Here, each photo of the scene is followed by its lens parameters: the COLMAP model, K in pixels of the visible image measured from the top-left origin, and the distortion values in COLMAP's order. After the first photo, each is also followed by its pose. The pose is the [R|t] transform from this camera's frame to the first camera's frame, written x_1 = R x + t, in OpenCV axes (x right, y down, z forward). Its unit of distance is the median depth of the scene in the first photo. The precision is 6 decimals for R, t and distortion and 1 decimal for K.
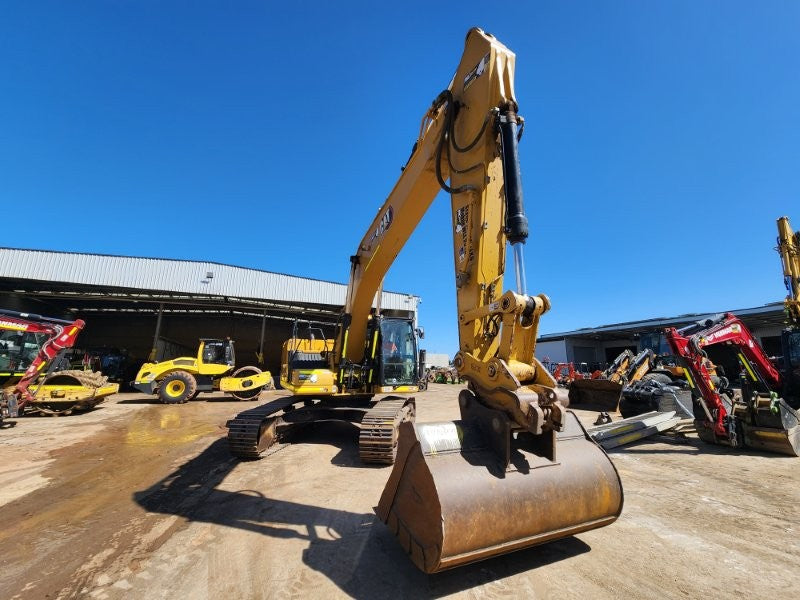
lens RADIAL K [[324.4, 0, 395.6], [0, 324.4, 297.8], [0, 0, 1]] dist [0.000744, 0.000715]
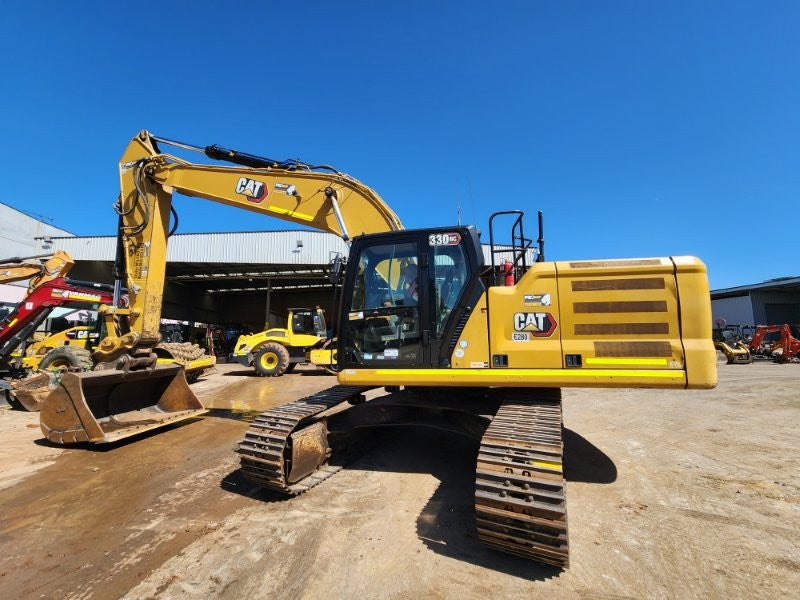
lens RADIAL K [[324.4, 0, 396.4], [0, 324.4, 300.4], [0, 0, 1]] dist [0.000744, 0.000715]
pose [[0.949701, -0.050821, -0.309006, -0.033491], [0.080823, 0.993091, 0.085073, 0.070130], [0.302547, -0.105769, 0.947248, 0.305765]]
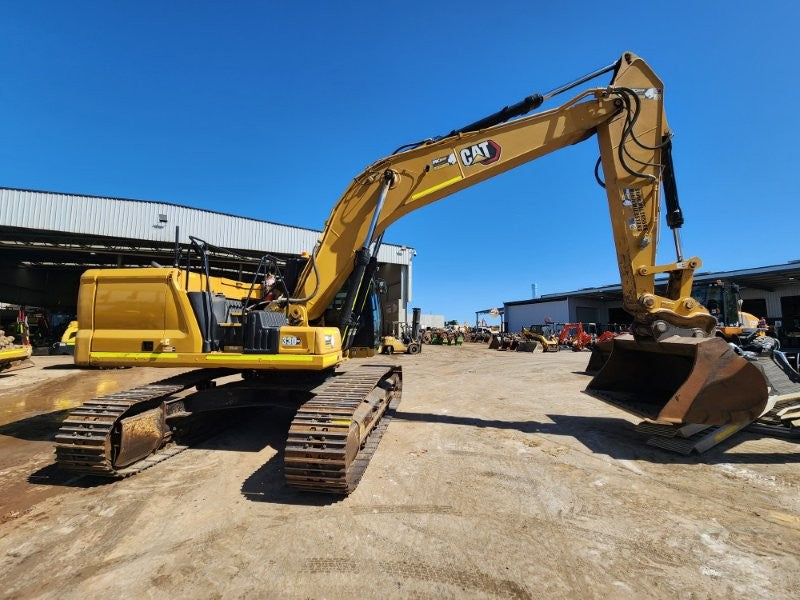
lens RADIAL K [[324.4, 0, 395.9], [0, 324.4, 299.6], [0, 0, 1]] dist [0.000744, 0.000715]
pose [[0.999919, 0.004129, 0.012054, 0.032682], [-0.005573, 0.992473, 0.122334, 0.059554], [-0.011458, -0.122391, 0.992416, 0.252639]]
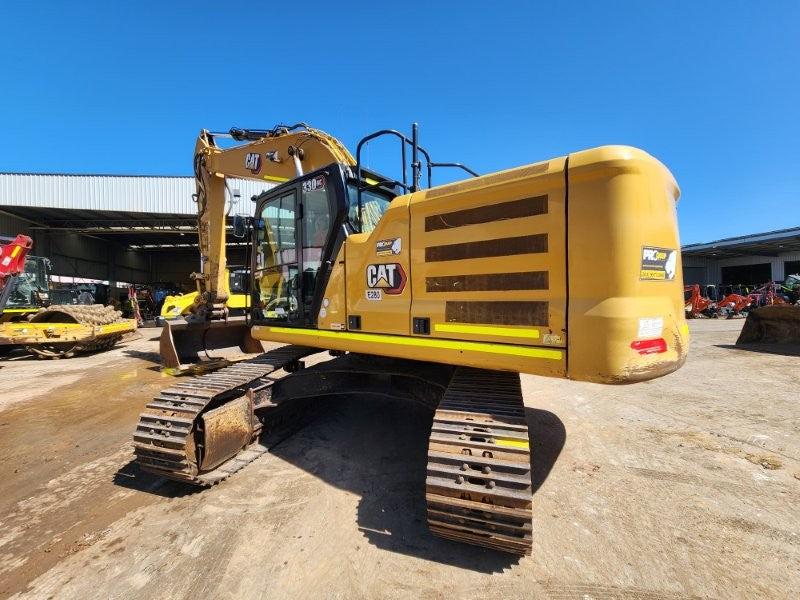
lens RADIAL K [[324.4, 0, 397.1], [0, 324.4, 300.4], [0, 0, 1]] dist [0.000744, 0.000715]
pose [[0.984725, -0.018895, -0.173088, -0.040139], [0.056162, 0.975429, 0.213034, 0.086150], [0.164809, -0.219501, 0.961591, 0.361460]]
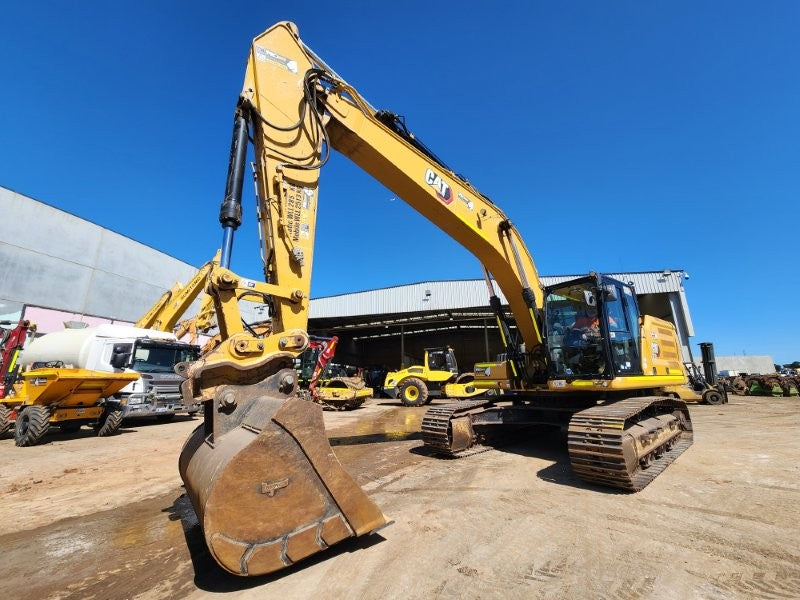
lens RADIAL K [[324.4, 0, 394.9], [0, 324.4, 300.2], [0, 0, 1]] dist [0.000744, 0.000715]
pose [[0.765331, -0.173049, -0.619937, 0.047999], [0.151190, 0.984564, -0.088182, 0.064913], [0.625627, -0.026240, 0.779681, 0.110359]]
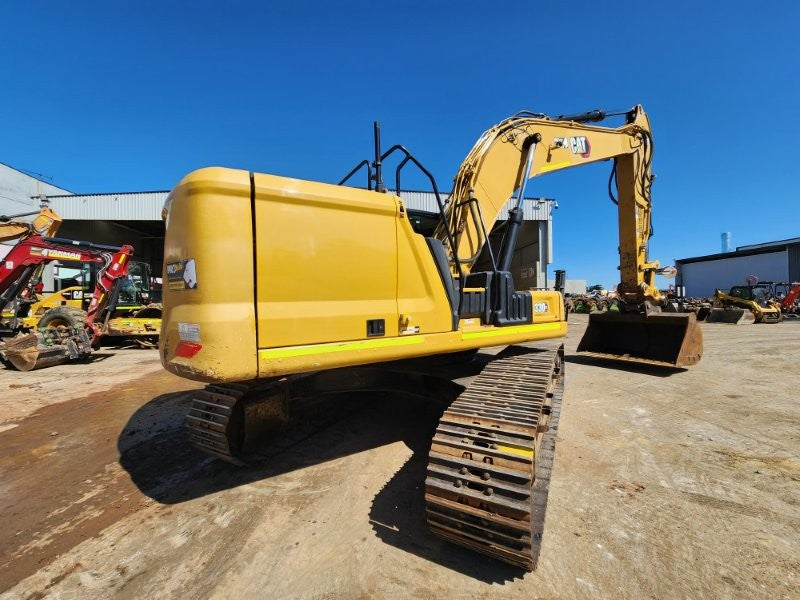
lens RADIAL K [[324.4, 0, 399.5], [0, 324.4, 301.0], [0, 0, 1]] dist [0.000744, 0.000715]
pose [[0.937762, -0.015557, -0.346930, -0.008021], [0.091556, 0.974728, 0.203772, 0.087653], [0.334992, -0.222853, 0.915487, 0.367620]]
